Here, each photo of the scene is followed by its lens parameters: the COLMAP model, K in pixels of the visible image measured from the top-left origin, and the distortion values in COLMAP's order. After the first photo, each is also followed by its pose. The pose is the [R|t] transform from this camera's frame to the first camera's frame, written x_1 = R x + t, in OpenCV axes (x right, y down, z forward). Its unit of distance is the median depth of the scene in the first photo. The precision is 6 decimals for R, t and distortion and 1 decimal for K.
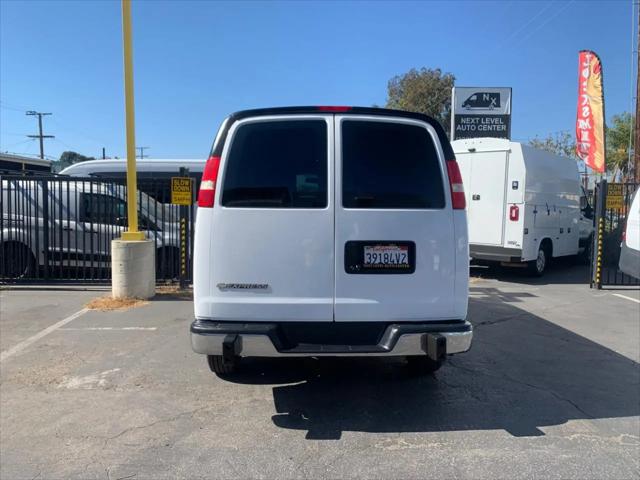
lens RADIAL K [[494.3, 0, 324.1], [0, 494.3, 243.2], [0, 0, 1]] dist [-0.003837, 0.002559]
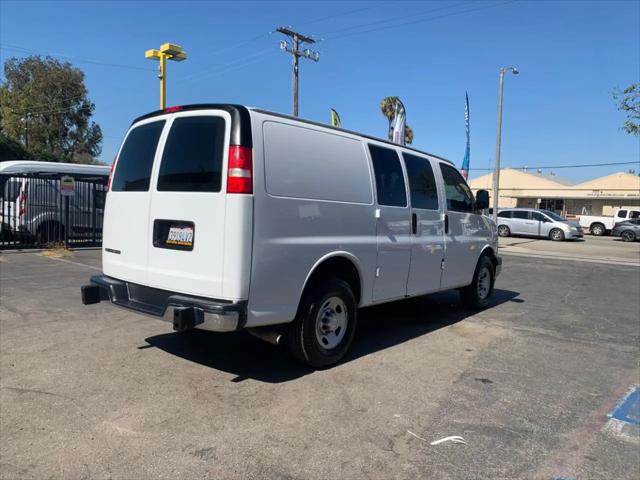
lens RADIAL K [[493.1, 0, 320.5], [0, 493.1, 236.2], [0, 0, 1]] dist [0.001630, -0.004762]
pose [[0.705308, -0.029322, 0.708294, -0.839084], [0.029927, 0.999485, 0.011576, 0.037877], [-0.708269, 0.013033, 0.705822, -0.470610]]
